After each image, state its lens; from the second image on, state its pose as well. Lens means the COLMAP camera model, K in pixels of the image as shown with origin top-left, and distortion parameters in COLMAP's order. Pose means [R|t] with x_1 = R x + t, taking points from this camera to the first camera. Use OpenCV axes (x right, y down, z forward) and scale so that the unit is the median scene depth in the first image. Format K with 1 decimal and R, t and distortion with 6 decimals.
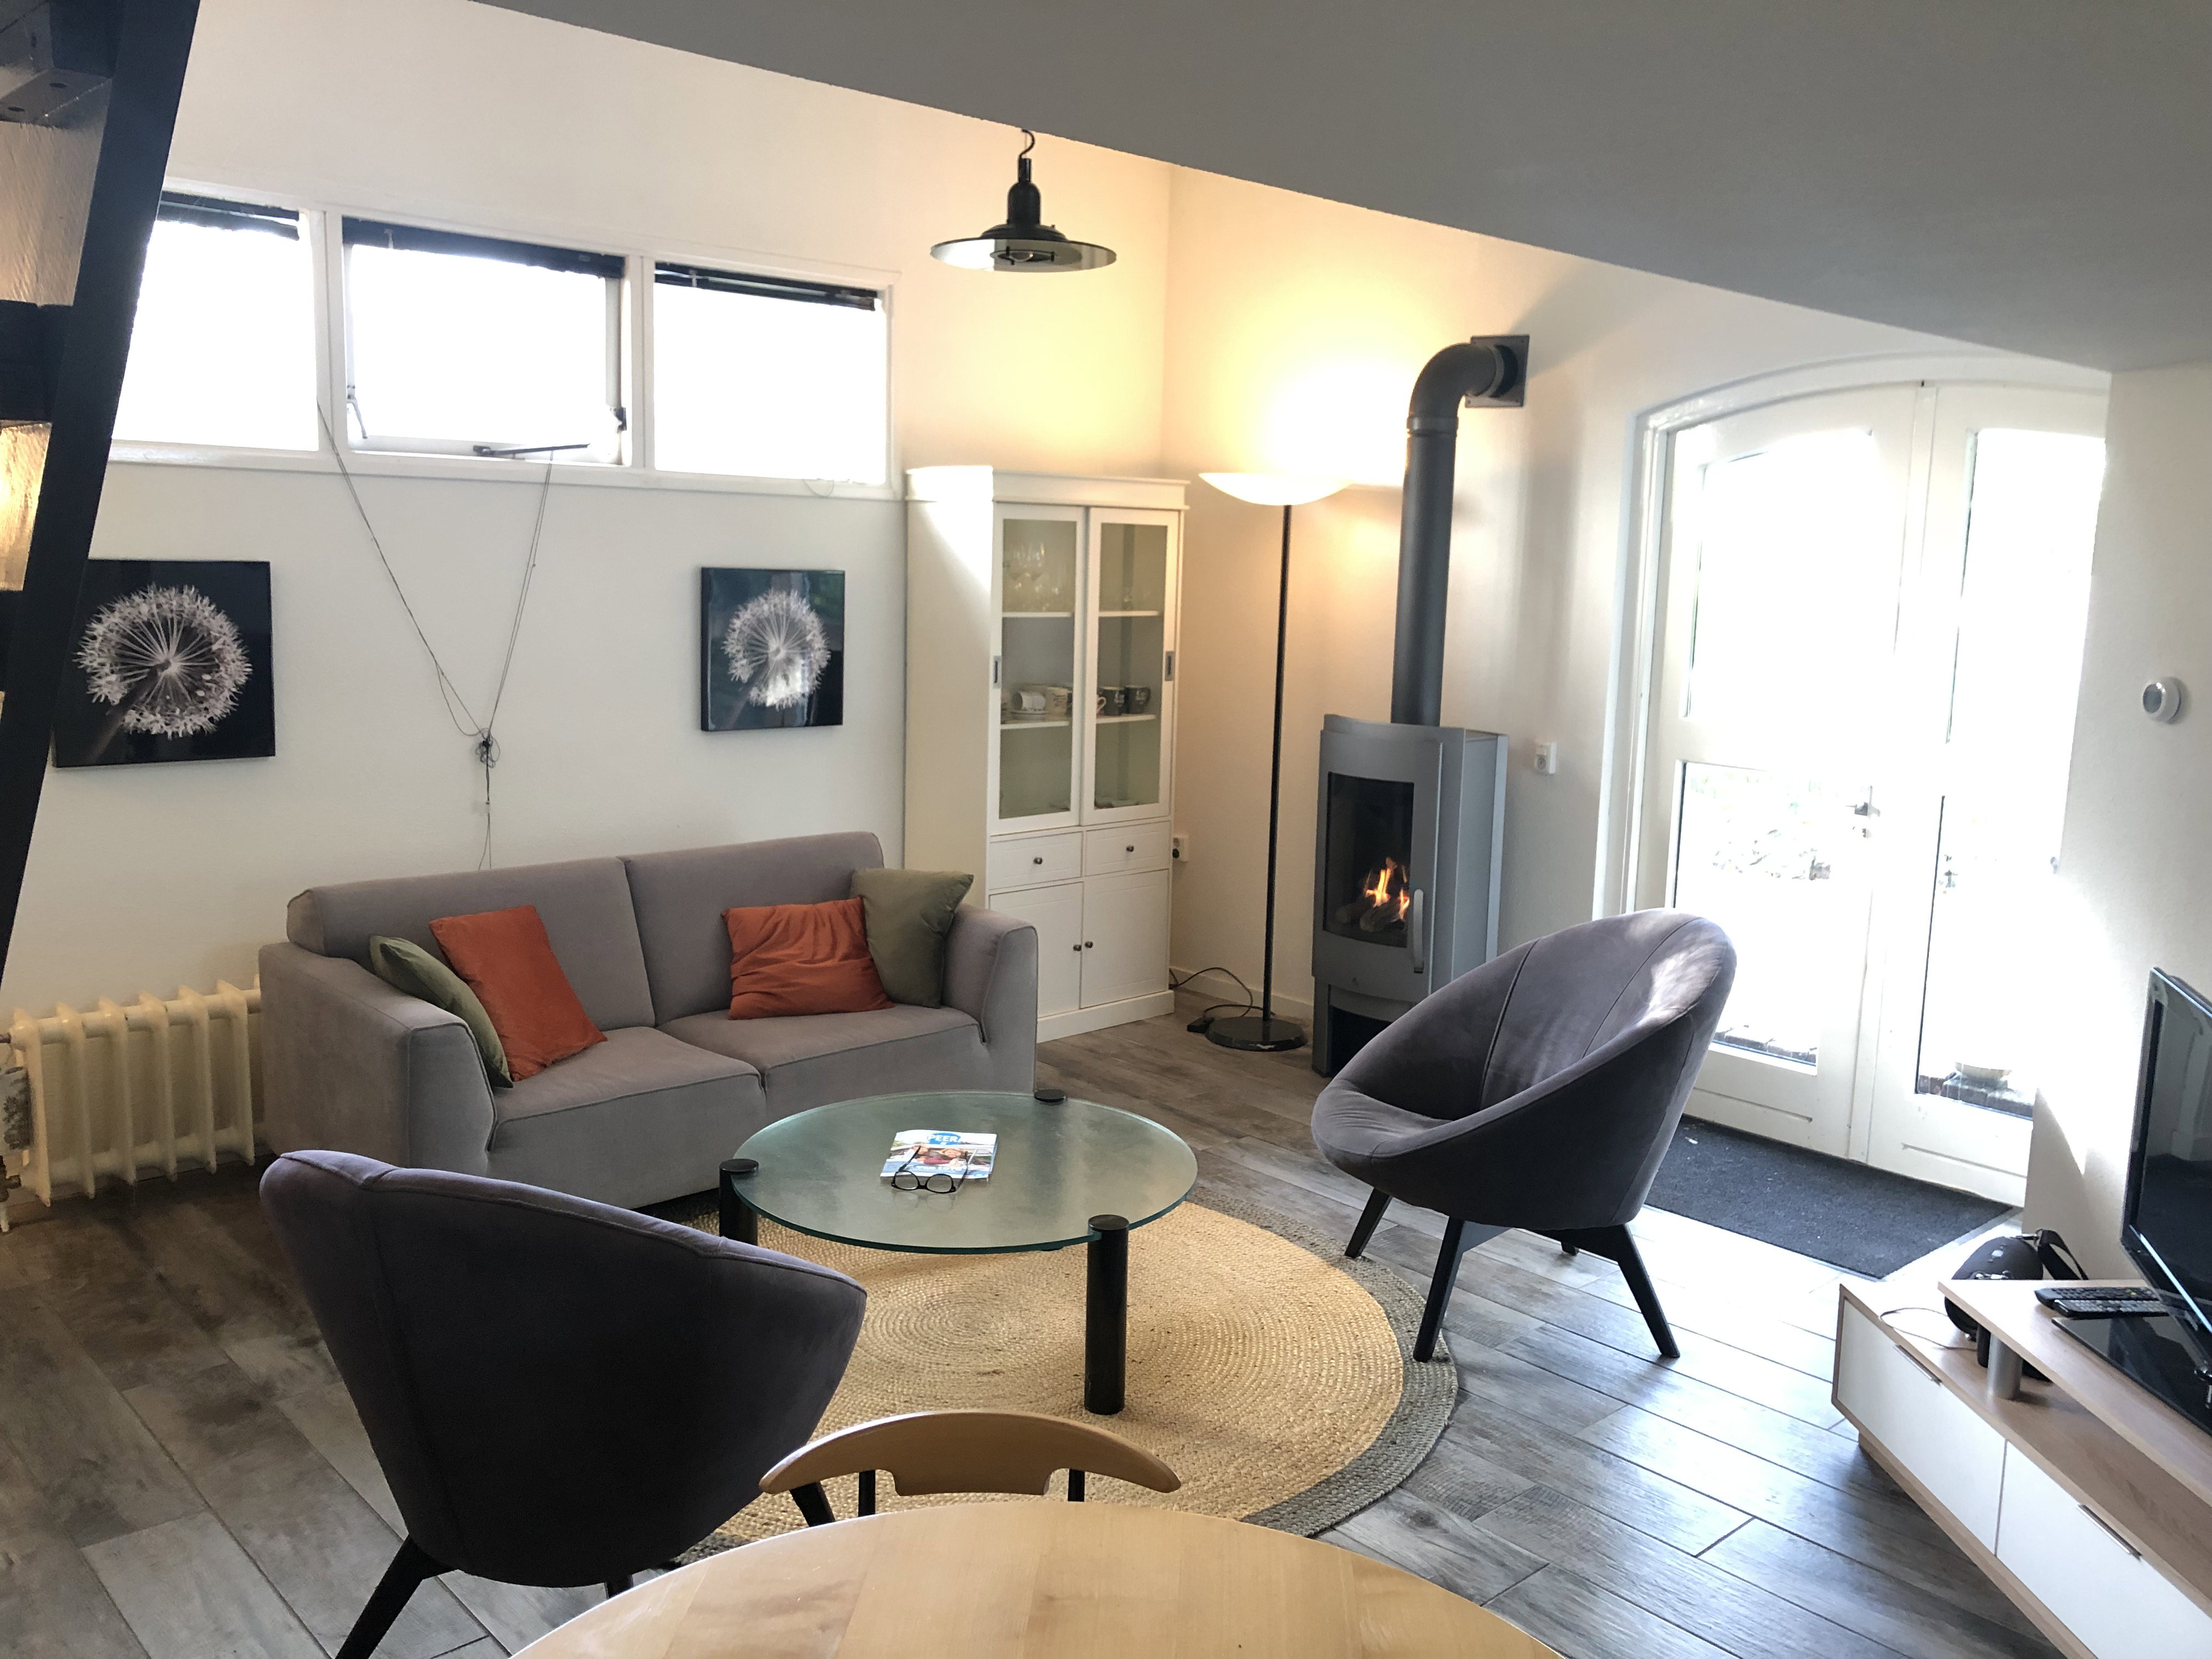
lens RADIAL K [[1822.5, 0, 1095.5], [0, 1822.5, 807.1], [0, 0, 1]] dist [0.066785, -0.034222]
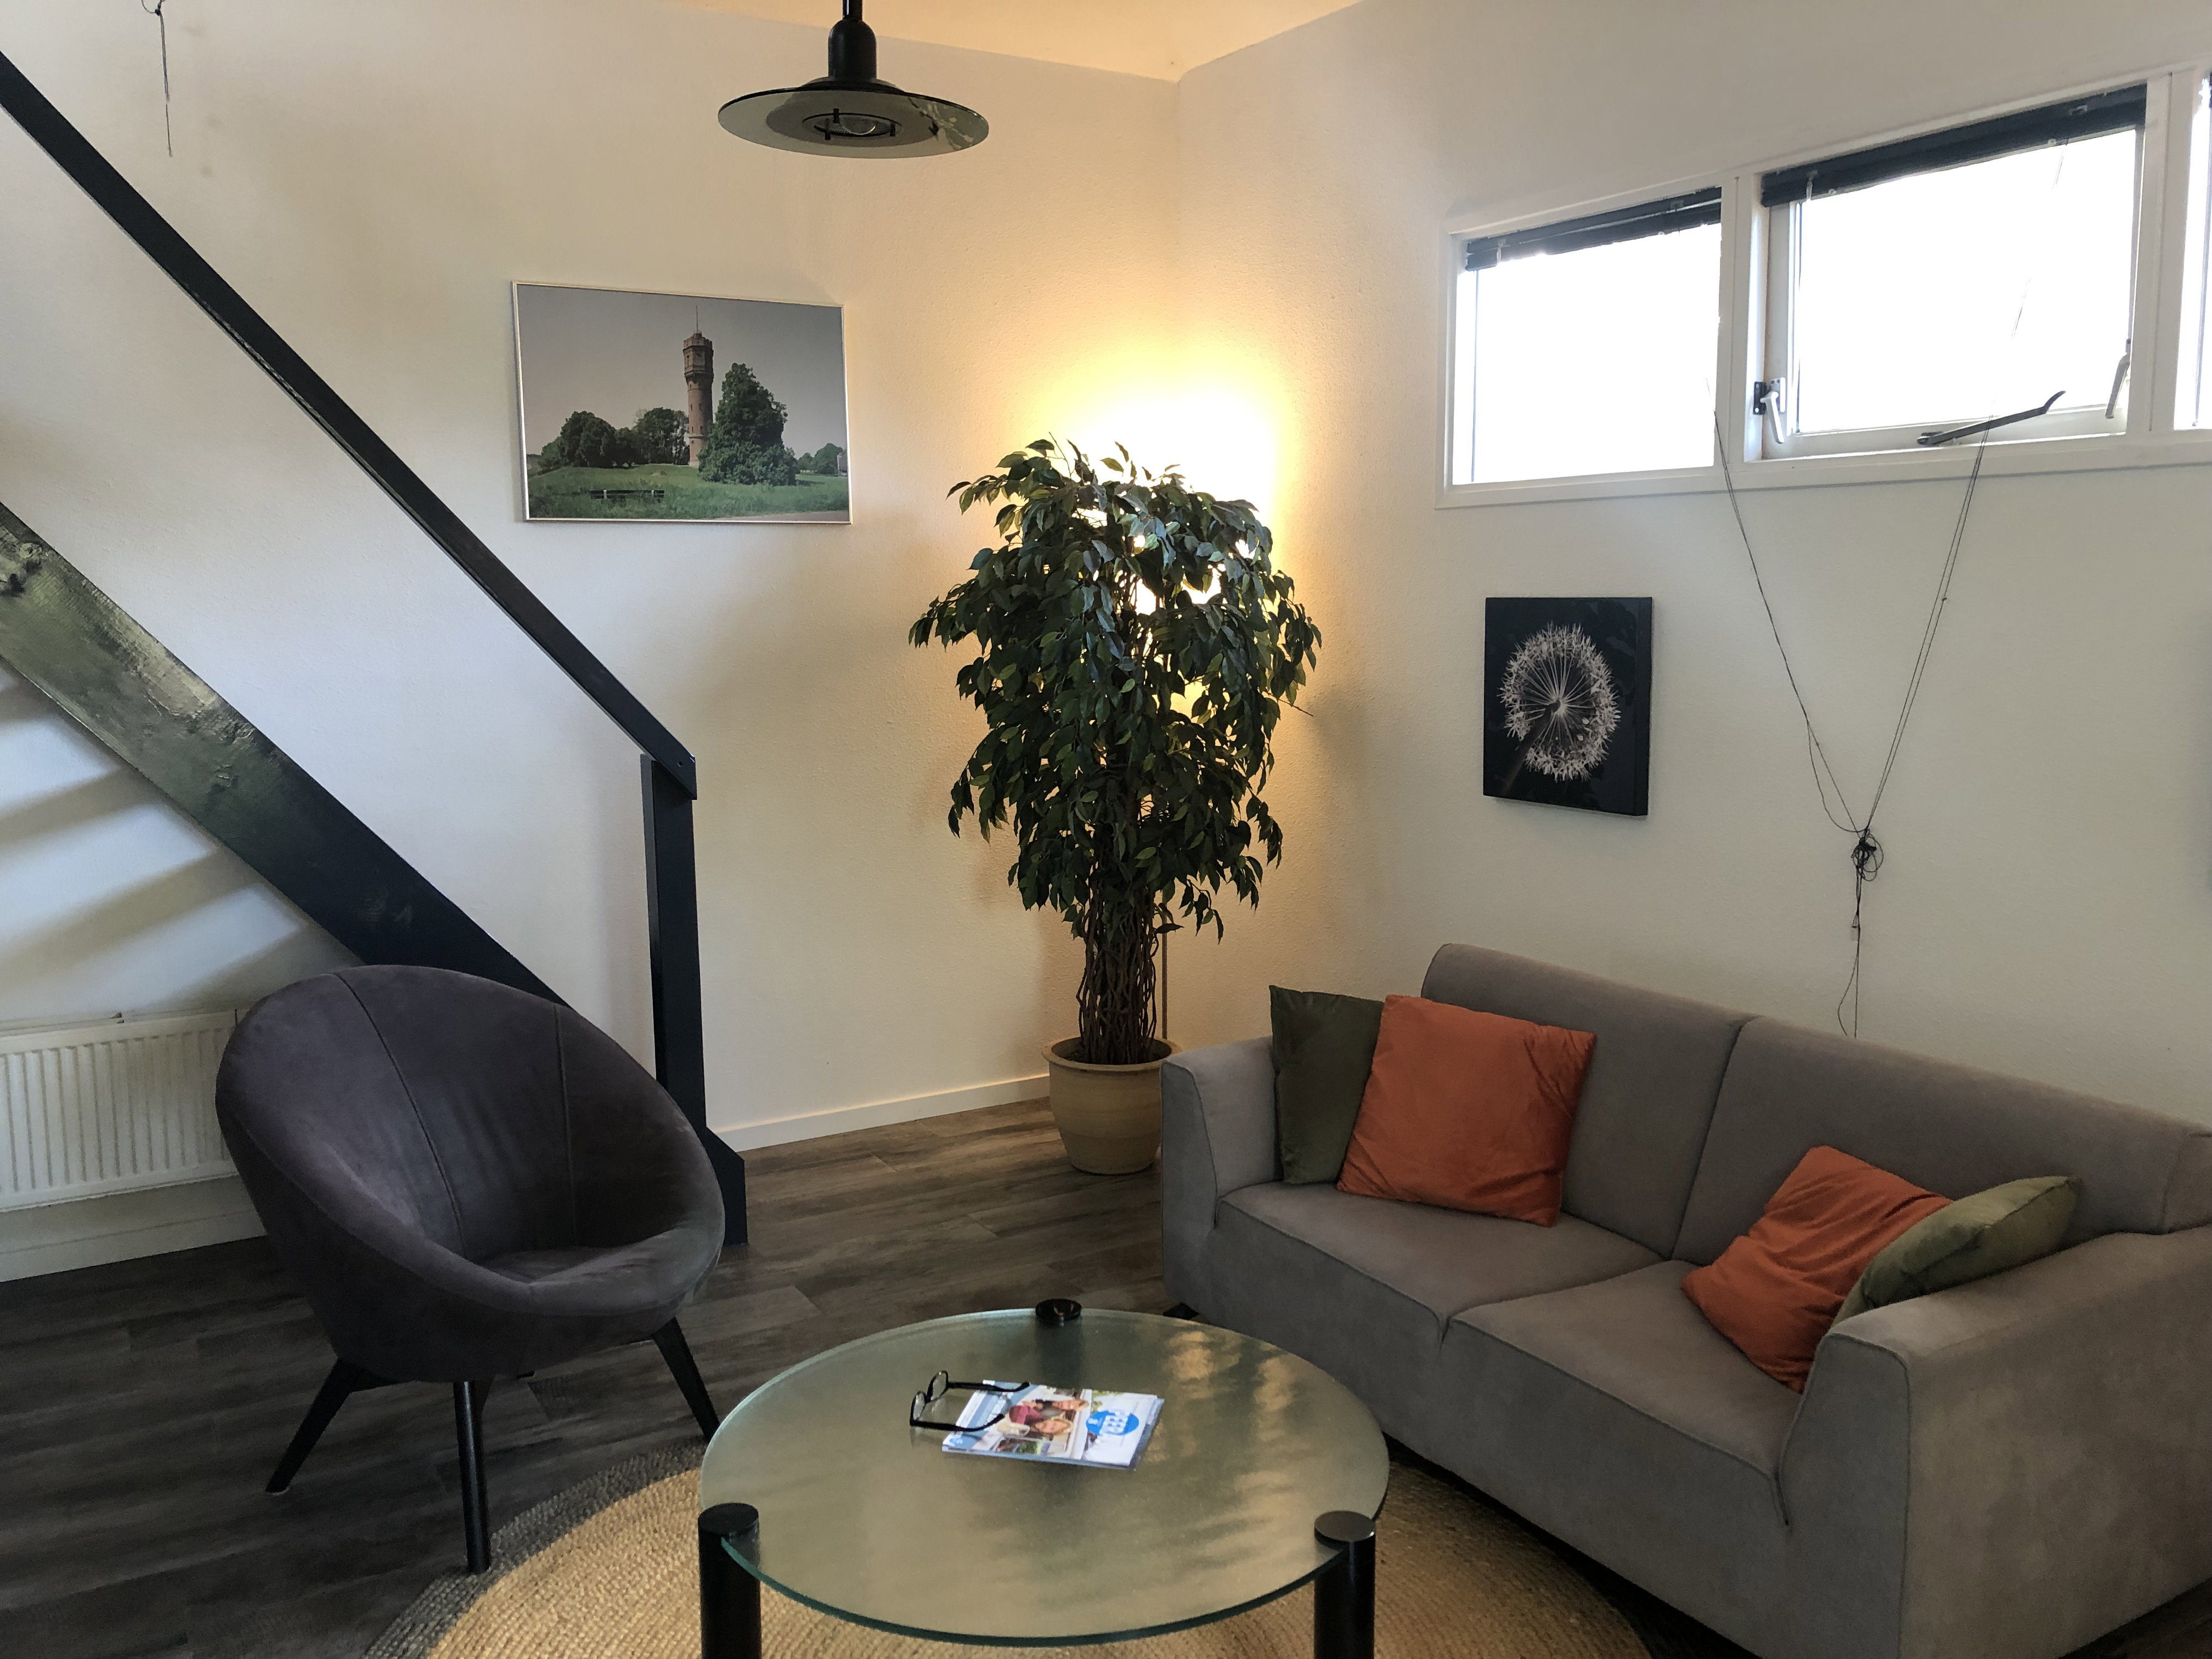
lens RADIAL K [[1822.5, 0, 1065.5], [0, 1822.5, 784.3], [0, 0, 1]] dist [0.066785, -0.034222]
pose [[-0.215289, 0.083837, -0.972945, 0.482349], [-0.136167, 0.983998, 0.114920, -0.108920], [0.967010, 0.157224, -0.200428, 0.927854]]
